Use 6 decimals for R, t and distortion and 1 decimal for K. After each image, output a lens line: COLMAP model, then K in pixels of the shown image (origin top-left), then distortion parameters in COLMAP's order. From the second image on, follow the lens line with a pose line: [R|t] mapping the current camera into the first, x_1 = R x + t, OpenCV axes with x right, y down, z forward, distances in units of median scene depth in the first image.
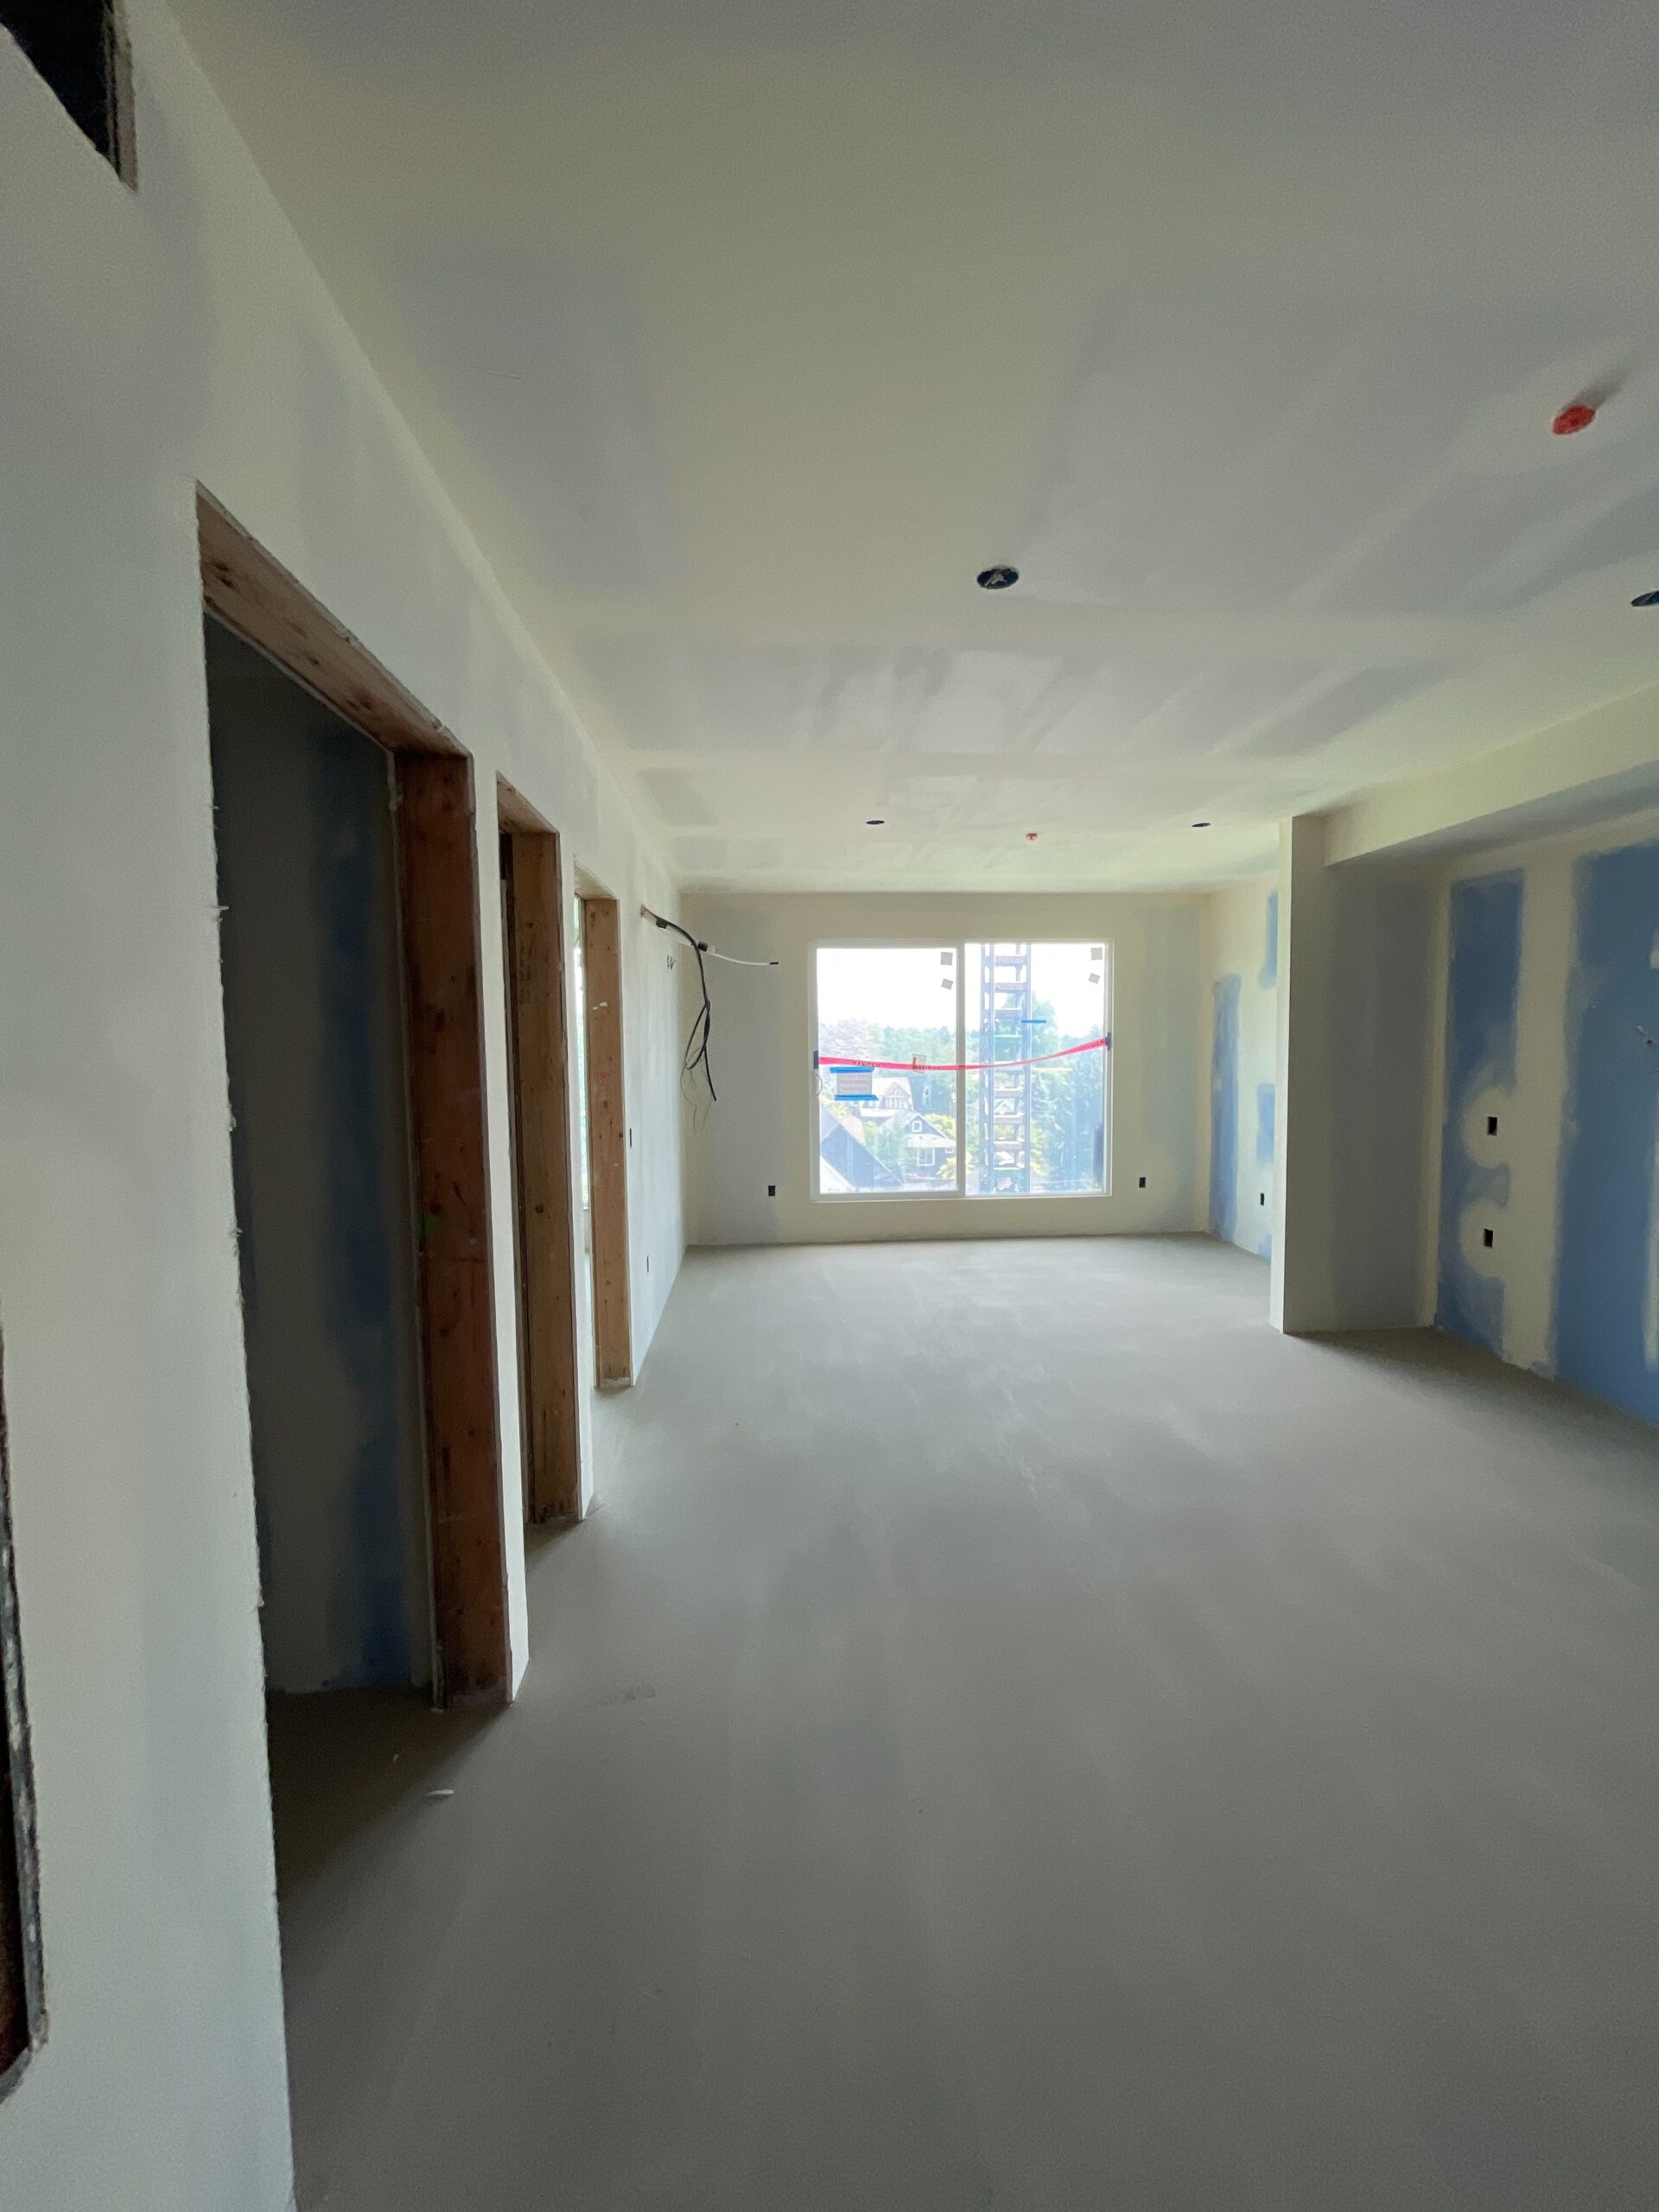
lens RADIAL K [[892.2, 0, 830.9], [0, 892.2, 1103.0], [0, 0, 1]] dist [-0.008443, 0.000937]
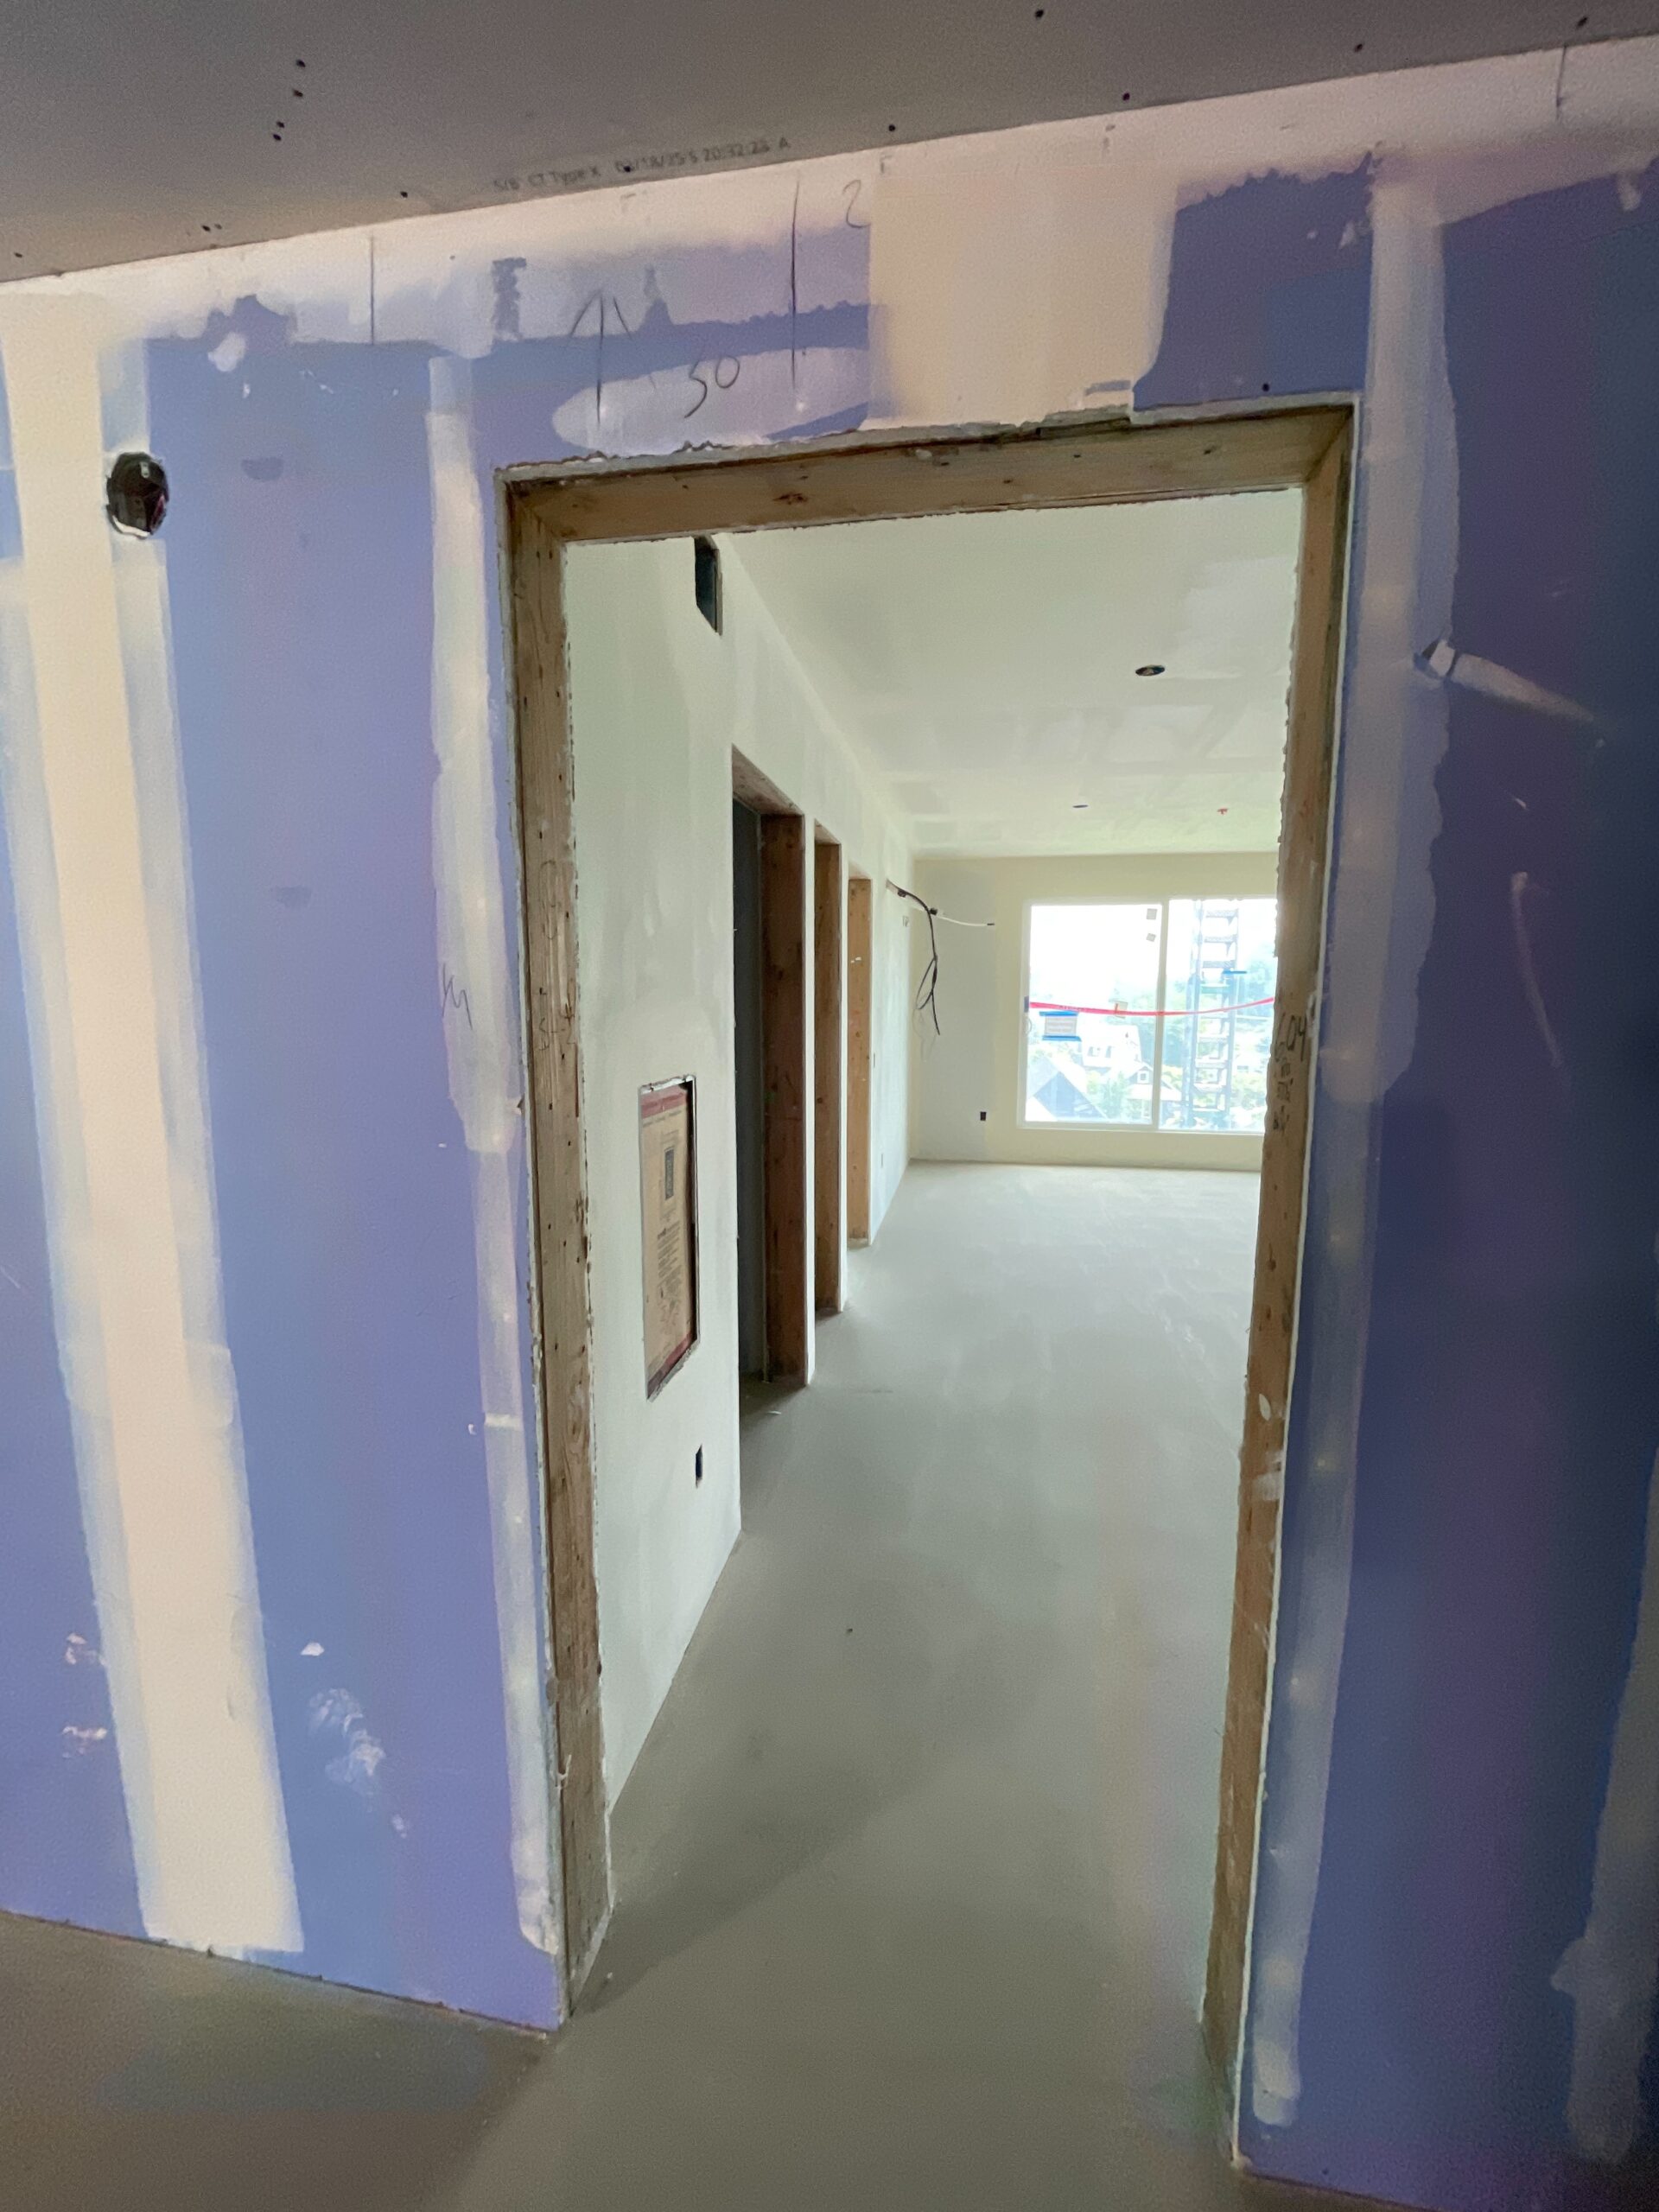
lens RADIAL K [[892.2, 0, 825.7], [0, 892.2, 1117.2], [0, 0, 1]] dist [-0.008443, 0.000937]
pose [[0.968688, 0.046858, -0.243820, 0.027912], [-0.027696, 0.996294, 0.081432, 0.014918], [0.246732, -0.072129, 0.966396, -0.264489]]
